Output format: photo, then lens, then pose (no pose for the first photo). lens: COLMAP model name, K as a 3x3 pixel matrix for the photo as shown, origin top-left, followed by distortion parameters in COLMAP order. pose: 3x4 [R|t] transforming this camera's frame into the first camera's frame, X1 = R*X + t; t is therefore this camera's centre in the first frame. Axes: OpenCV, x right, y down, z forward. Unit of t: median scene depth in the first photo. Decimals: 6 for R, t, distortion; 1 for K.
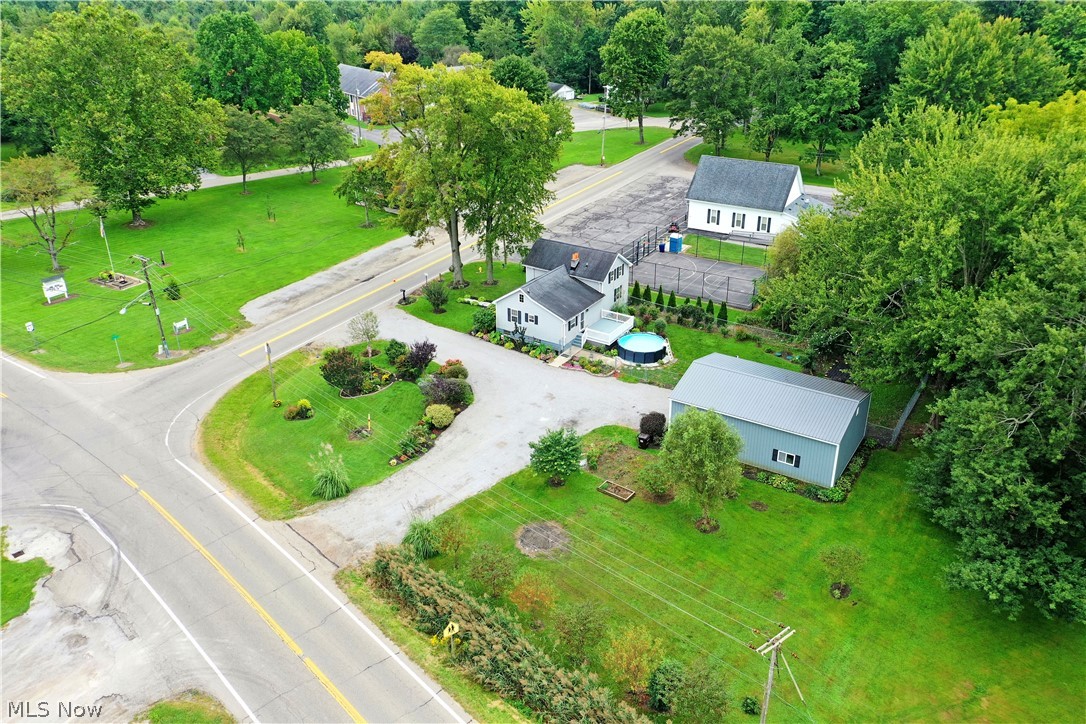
lens RADIAL K [[859.3, 0, 543.0], [0, 859.3, 362.0], [0, 0, 1]] dist [0.015096, 0.004625]
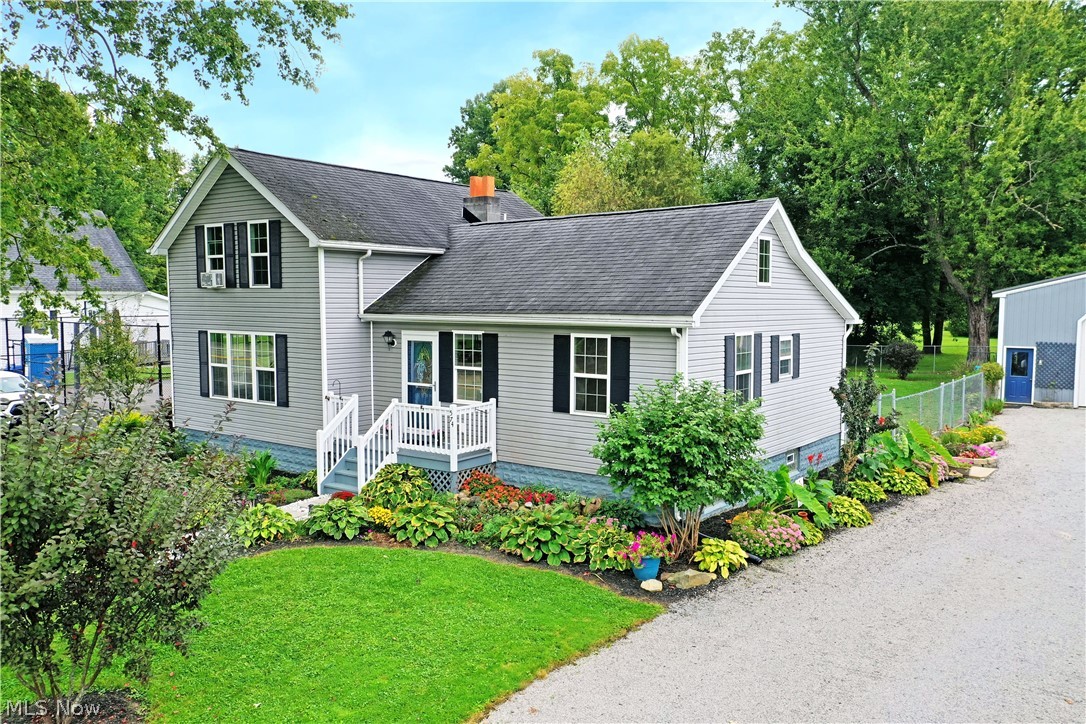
lens RADIAL K [[859.3, 0, 543.0], [0, 859.3, 362.0], [0, 0, 1]] dist [0.015096, 0.004625]
pose [[0.069461, -0.062930, 0.995598, -0.216233], [0.440013, 0.897614, 0.026037, -0.077604], [-0.895301, 0.436268, 0.090040, 0.998503]]
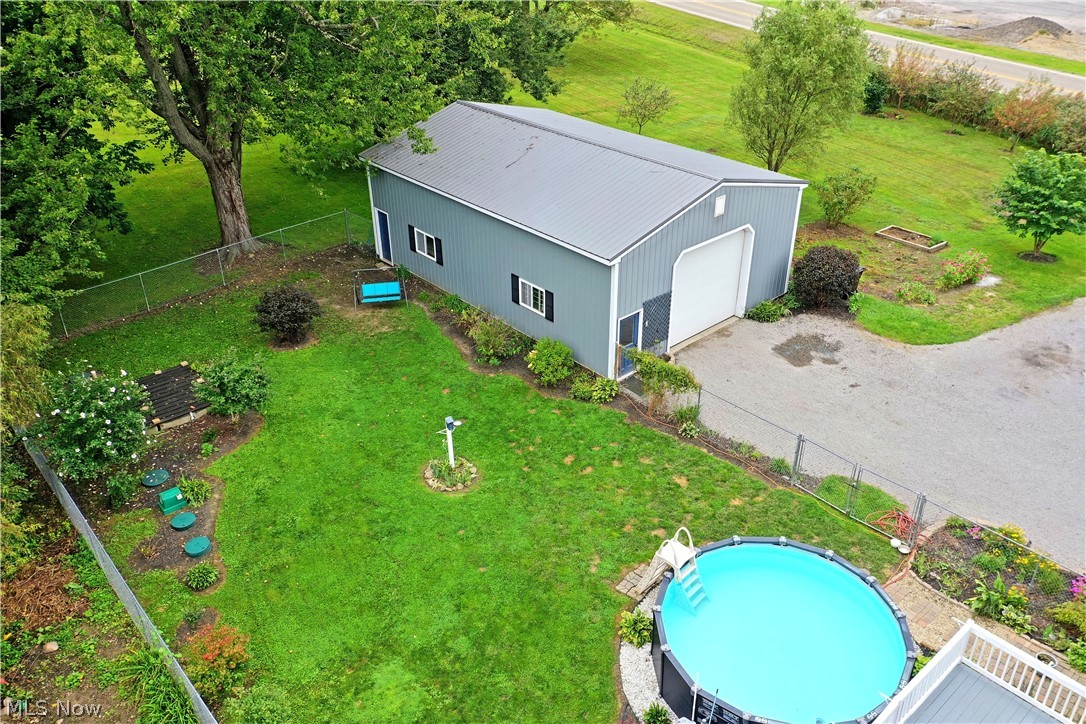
lens RADIAL K [[859.3, 0, 543.0], [0, 859.3, 362.0], [0, 0, 1]] dist [0.015096, 0.004625]
pose [[-0.962139, -0.122667, 0.243396, 0.114908], [0.138356, 0.549588, 0.823900, -0.217982], [-0.234832, 0.826381, -0.511808, 1.016428]]
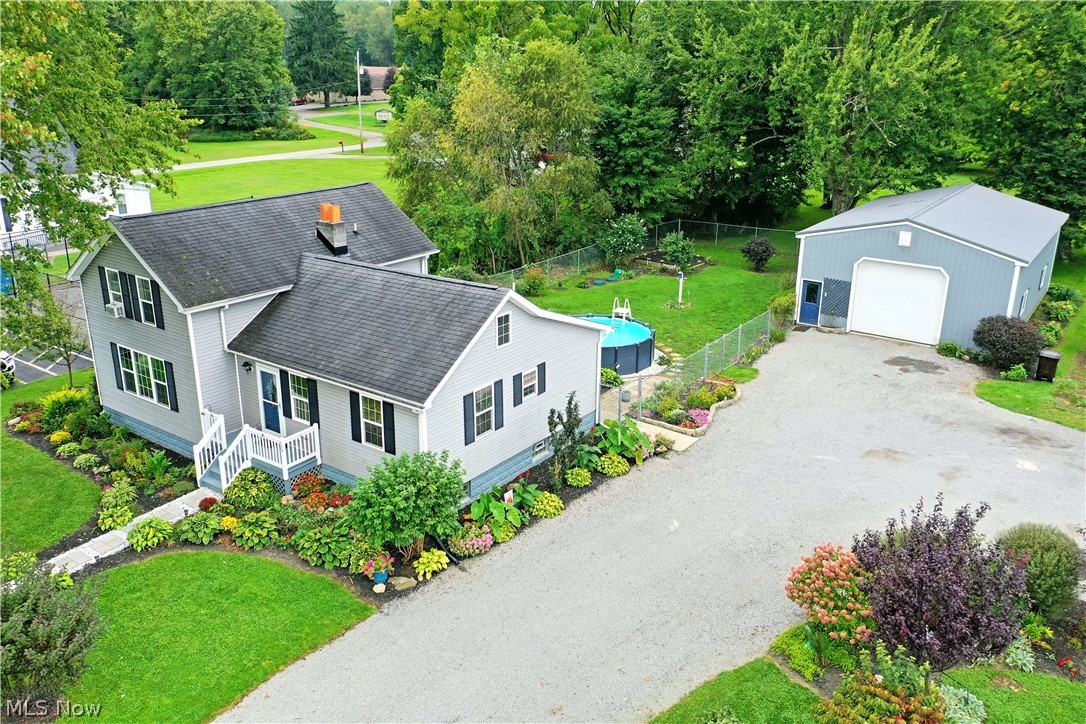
lens RADIAL K [[868.8, 0, 569.2], [0, 868.8, 326.0], [0, 0, 1]] dist [0.009706, -0.001816]
pose [[0.034668, -0.287469, 0.957162, -0.280292], [0.435080, 0.866560, 0.244499, -0.129125], [-0.899724, 0.407966, 0.155113, 0.901993]]
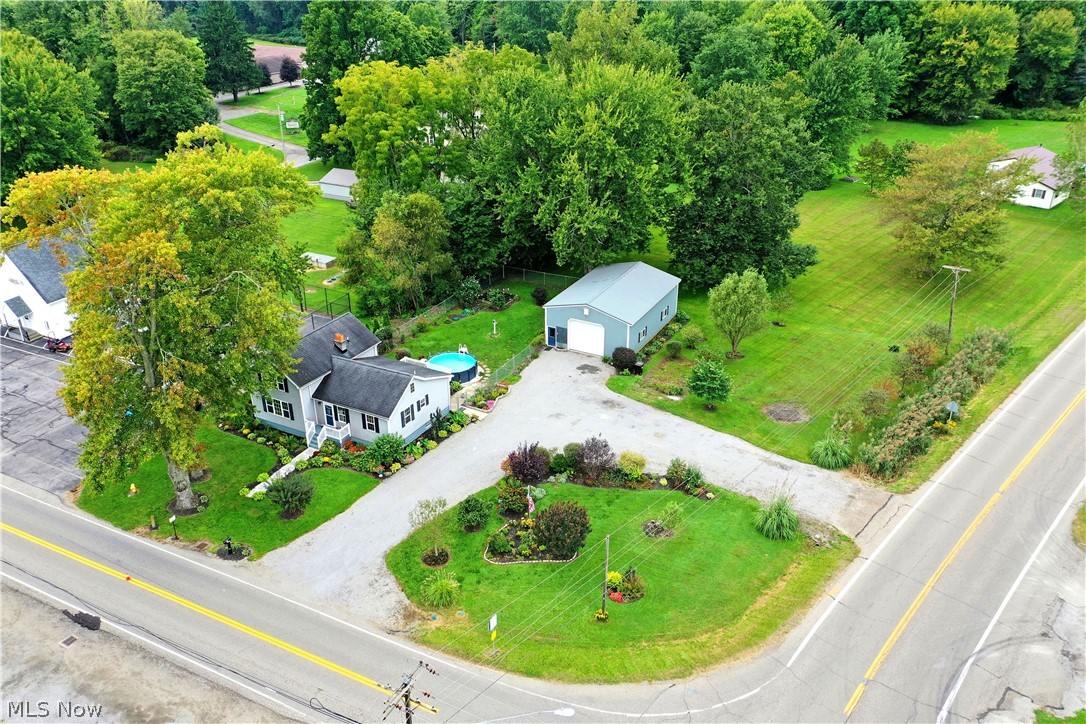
lens RADIAL K [[859.3, 0, 543.0], [0, 859.3, 362.0], [0, 0, 1]] dist [0.015096, 0.004625]
pose [[-0.068727, -0.436244, 0.897200, -0.715141], [0.453494, 0.787380, 0.417584, -0.358709], [-0.888606, 0.435574, 0.143719, 0.737002]]
